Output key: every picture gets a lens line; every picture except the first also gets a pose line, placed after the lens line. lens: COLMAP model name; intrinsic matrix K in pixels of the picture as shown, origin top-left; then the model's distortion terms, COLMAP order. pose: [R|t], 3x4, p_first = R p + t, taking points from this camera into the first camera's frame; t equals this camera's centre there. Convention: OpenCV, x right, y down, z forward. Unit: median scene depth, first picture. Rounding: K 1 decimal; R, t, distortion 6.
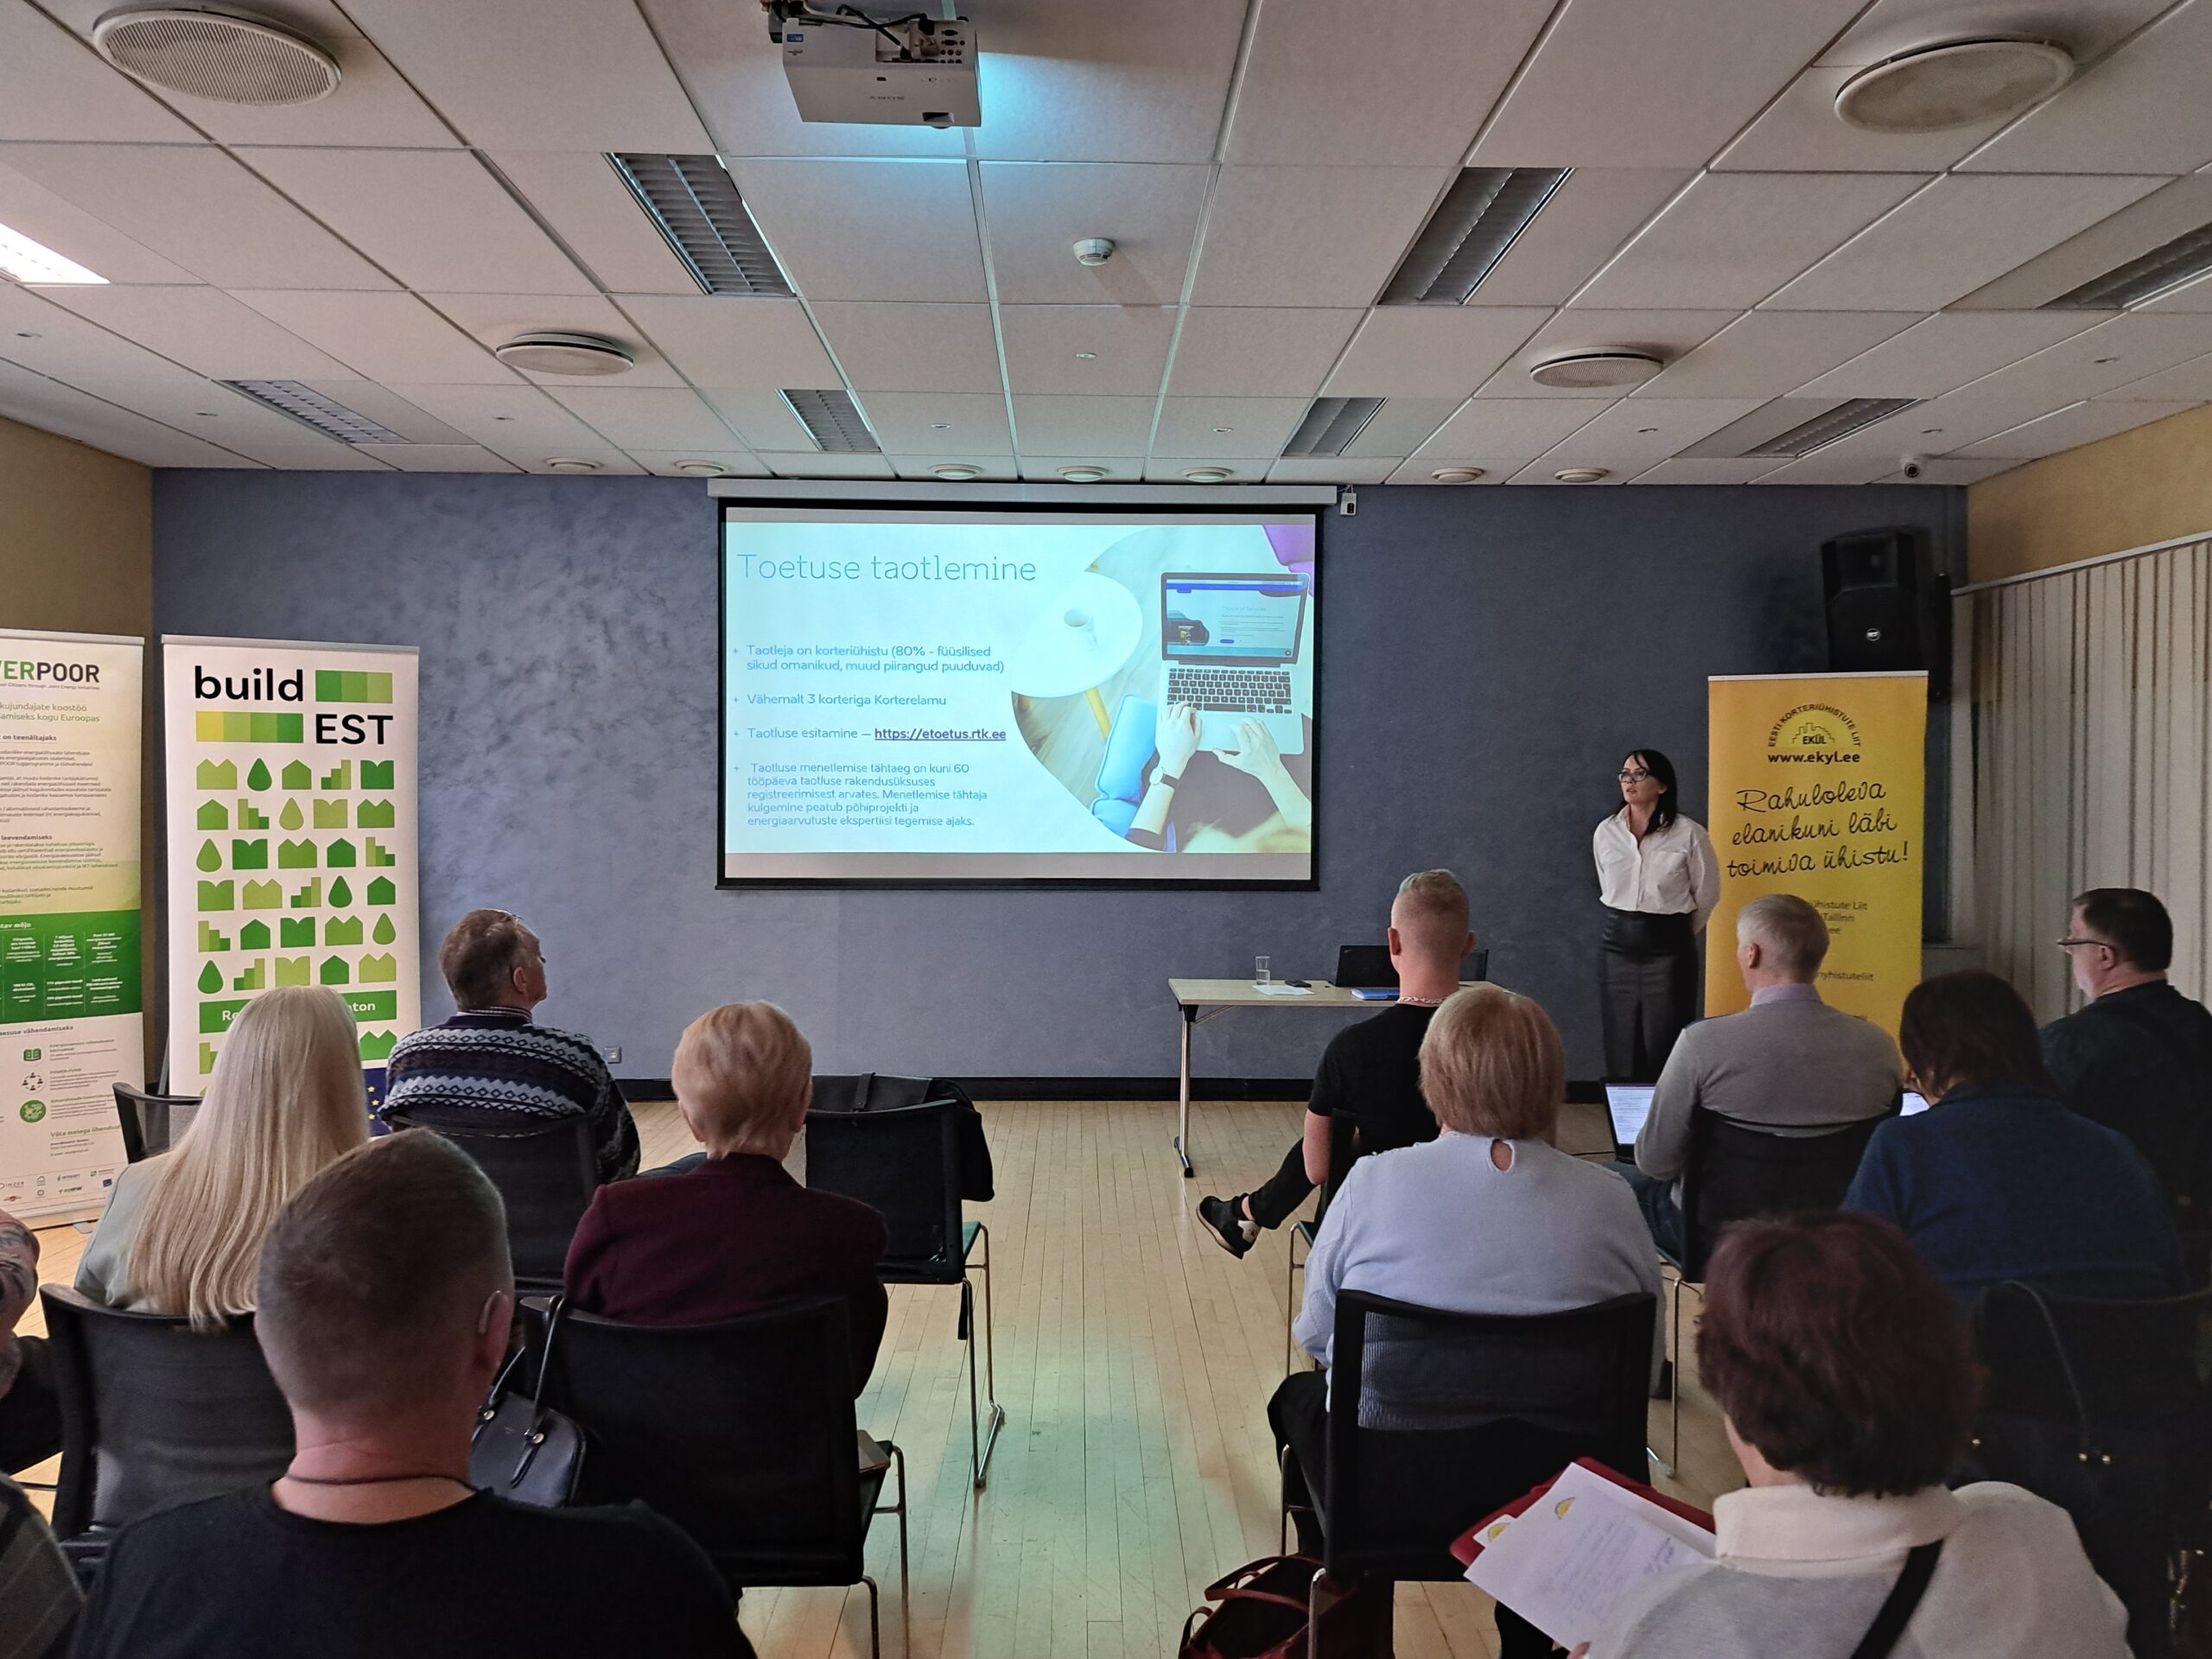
lens RADIAL K [[1689.6, 0, 1105.1], [0, 1689.6, 815.8], [0, 0, 1]] dist [0.072763, -0.084229]
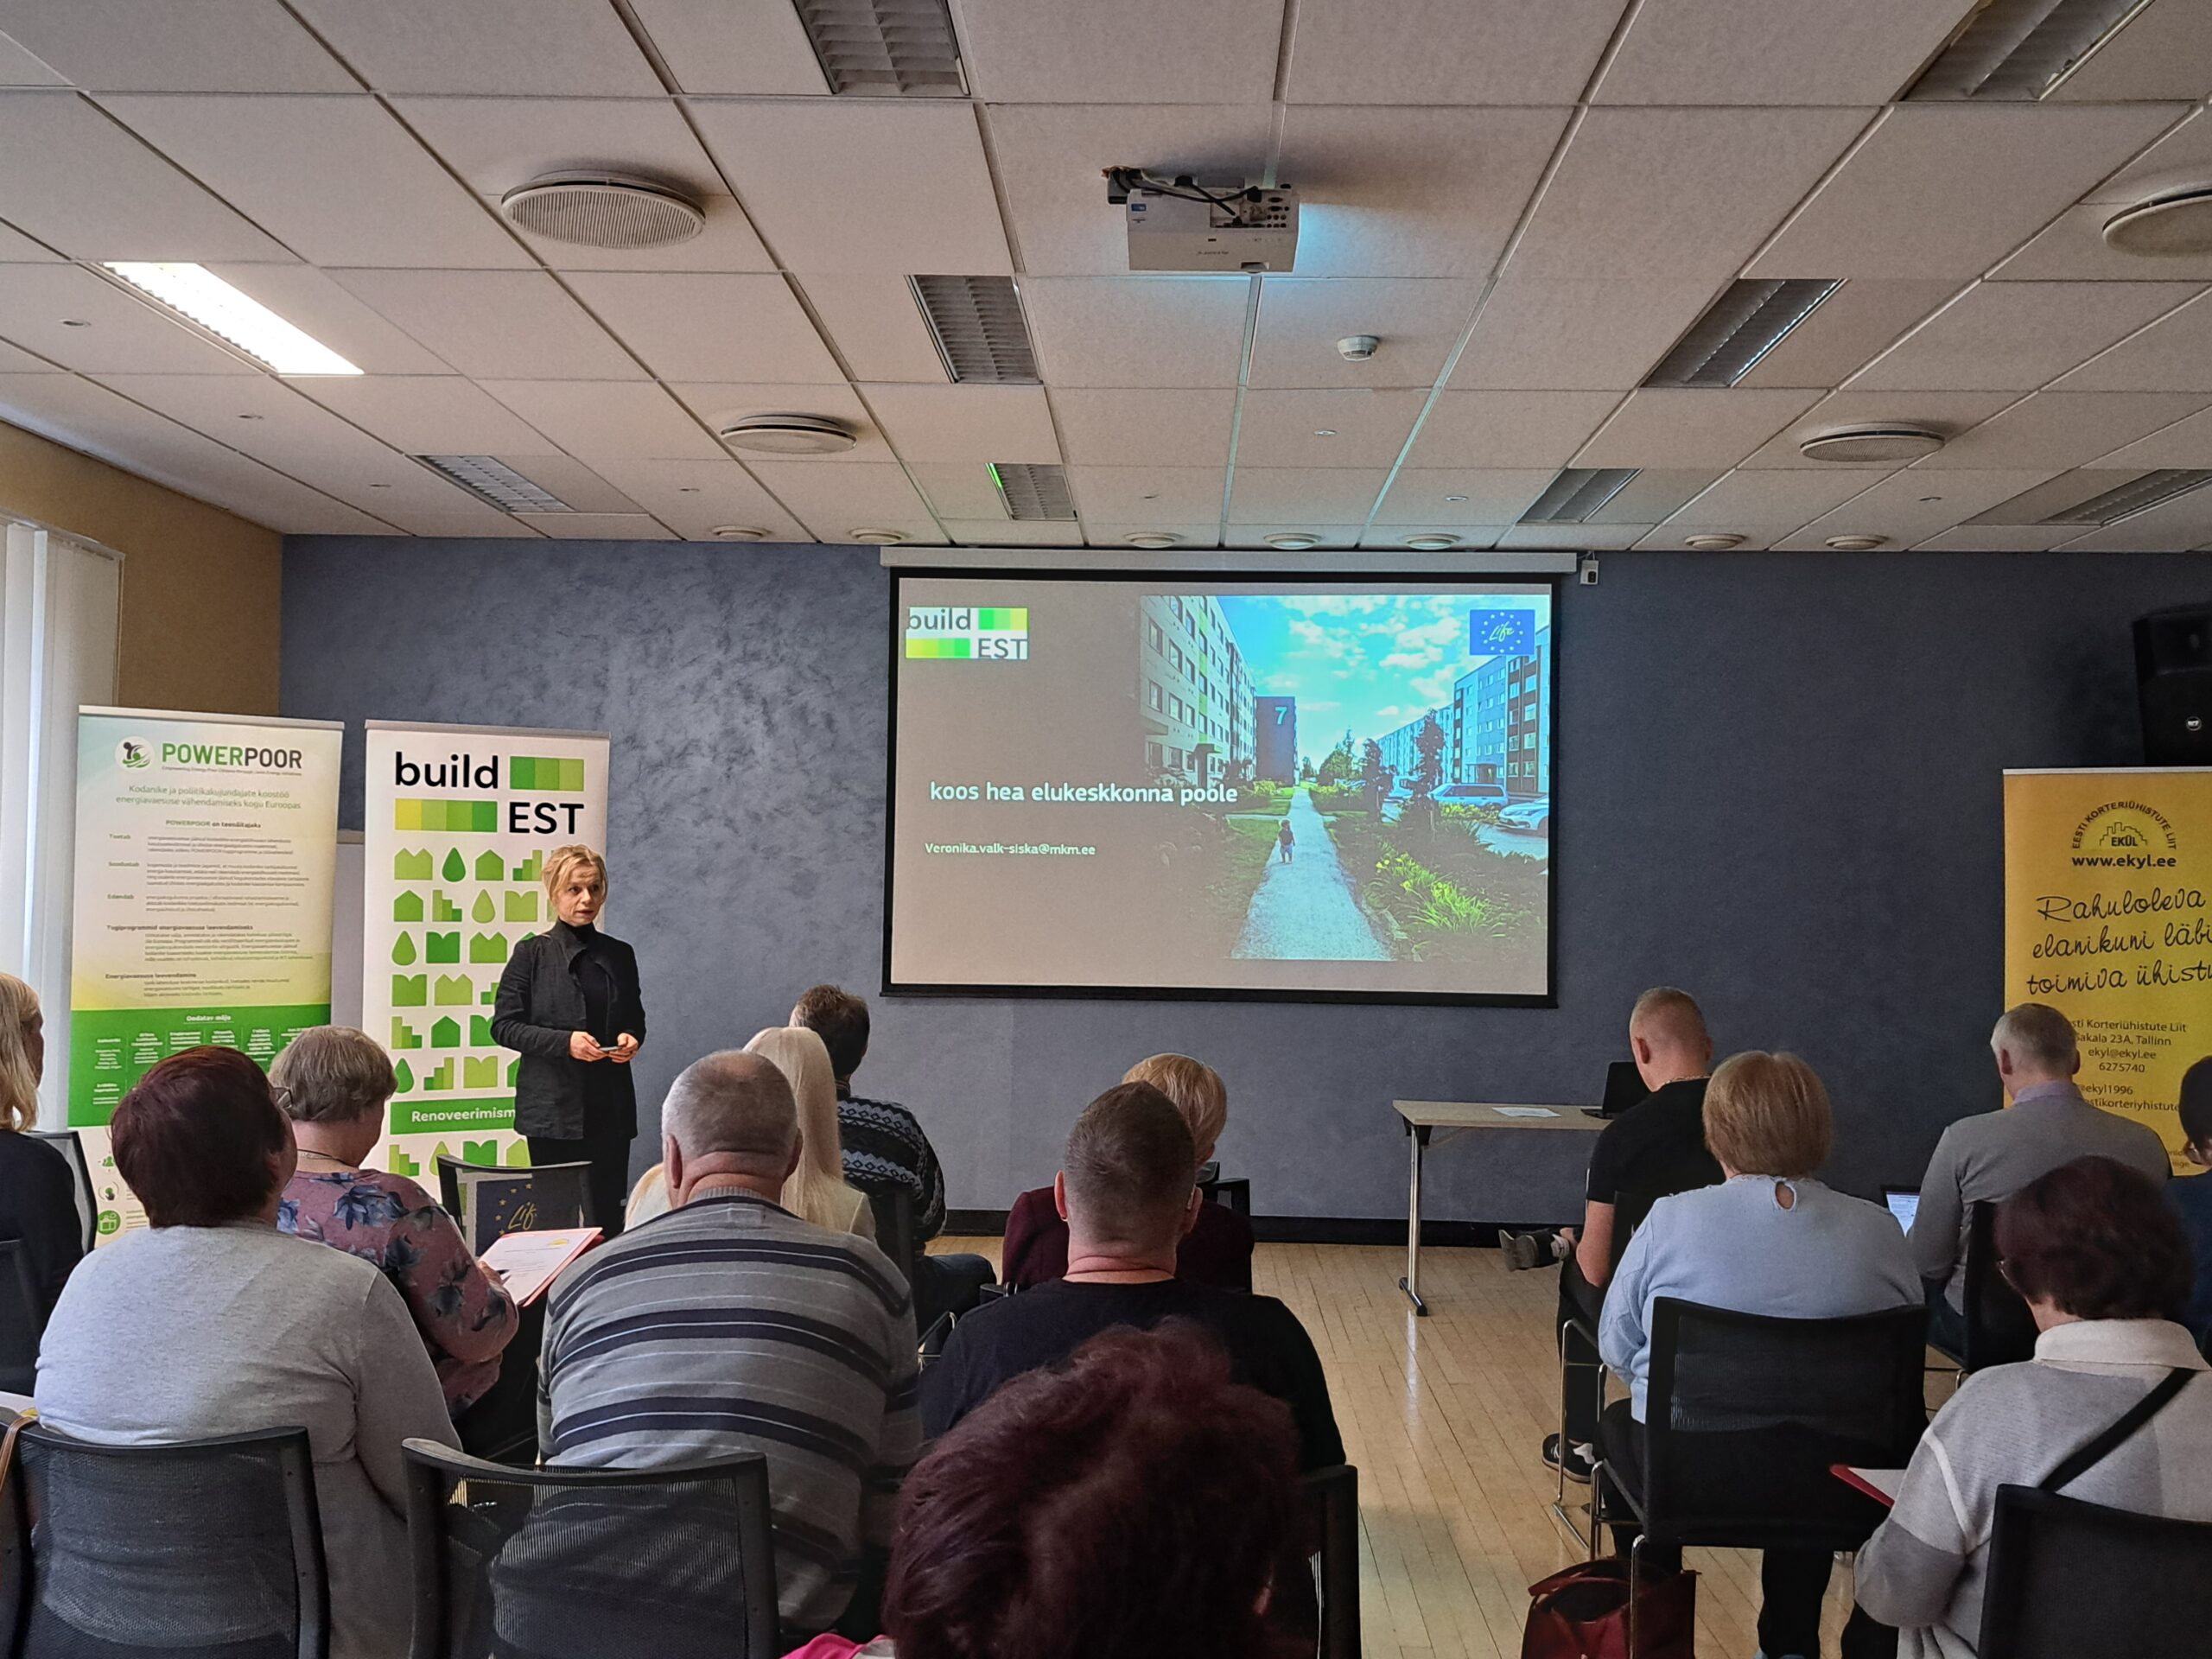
lens RADIAL K [[2195.5, 0, 1118.0], [0, 2195.5, 833.8], [0, 0, 1]] dist [0.106522, -0.162663]
pose [[0.998728, 0.007439, -0.049862, -0.059382], [-0.009733, 0.998898, -0.045924, 0.011680], [0.049466, 0.046351, 0.997700, -0.215500]]
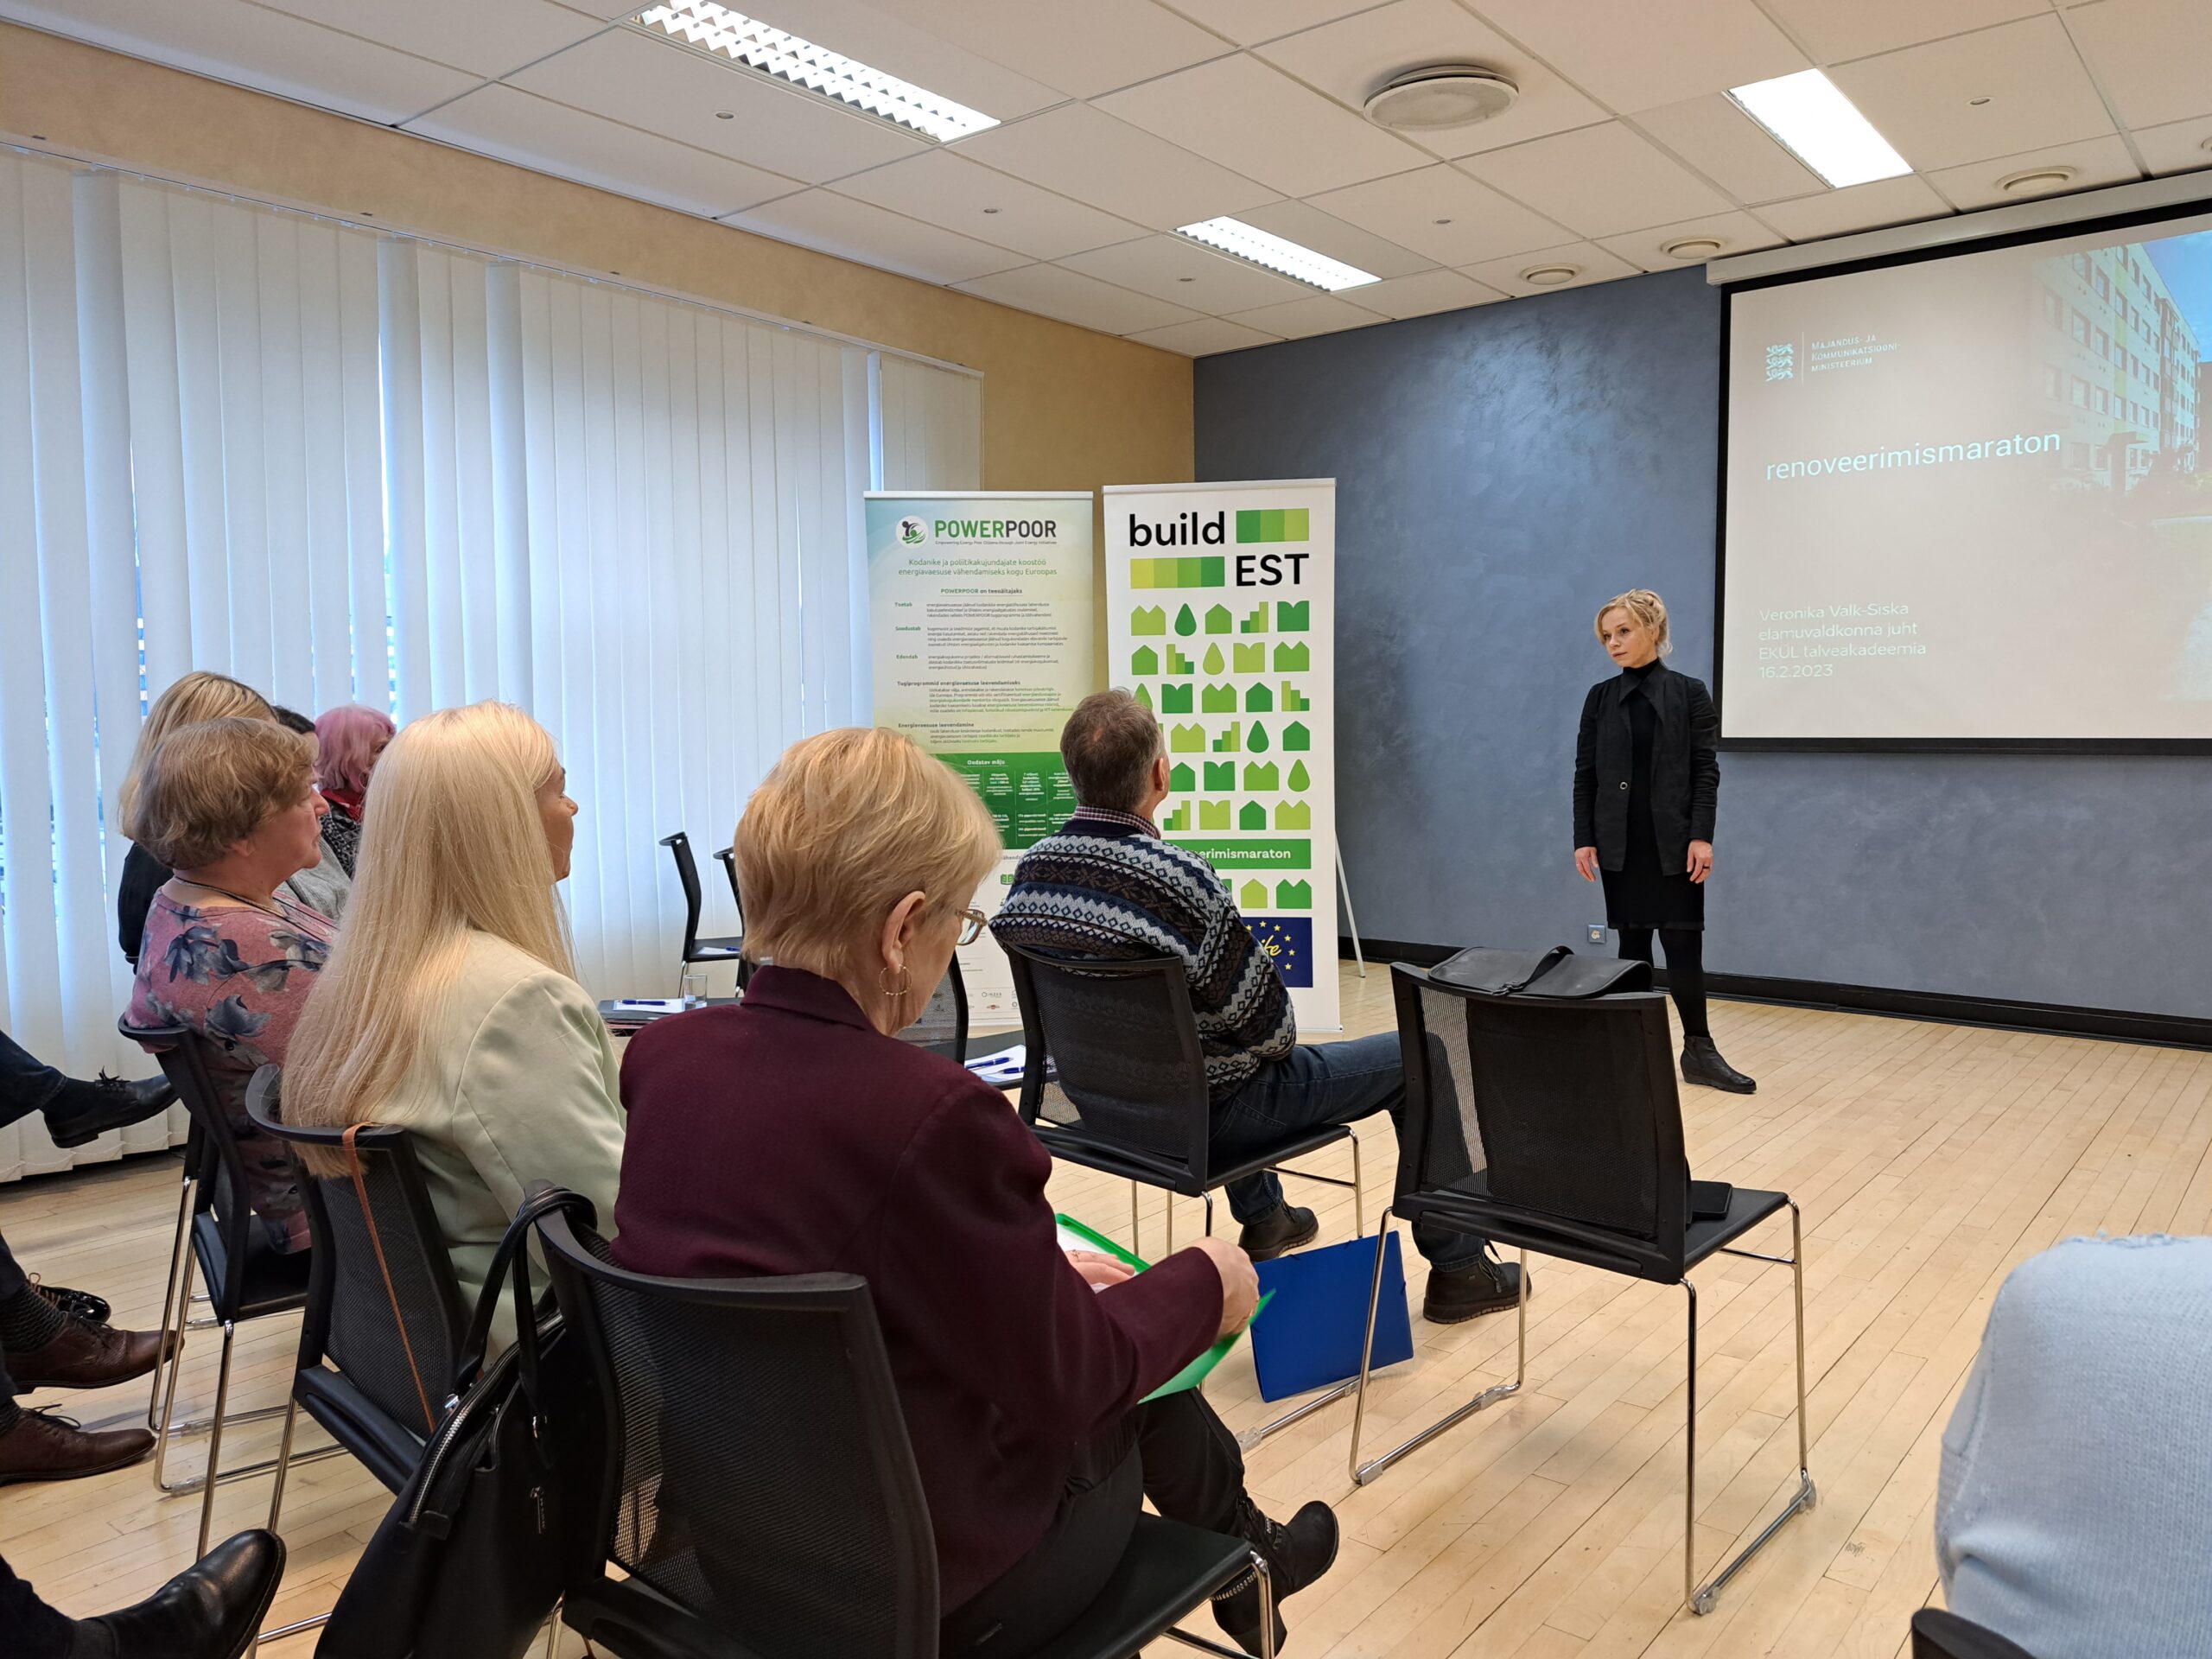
lens RADIAL K [[1586.0, 0, 1125.3], [0, 1586.0, 836.1], [0, 0, 1]] dist [0.118255, -0.137018]
pose [[0.770647, 0.035507, -0.636272, 0.080586], [0.004848, 0.998091, 0.061569, 0.044814], [0.637244, -0.050532, 0.769004, 0.240526]]
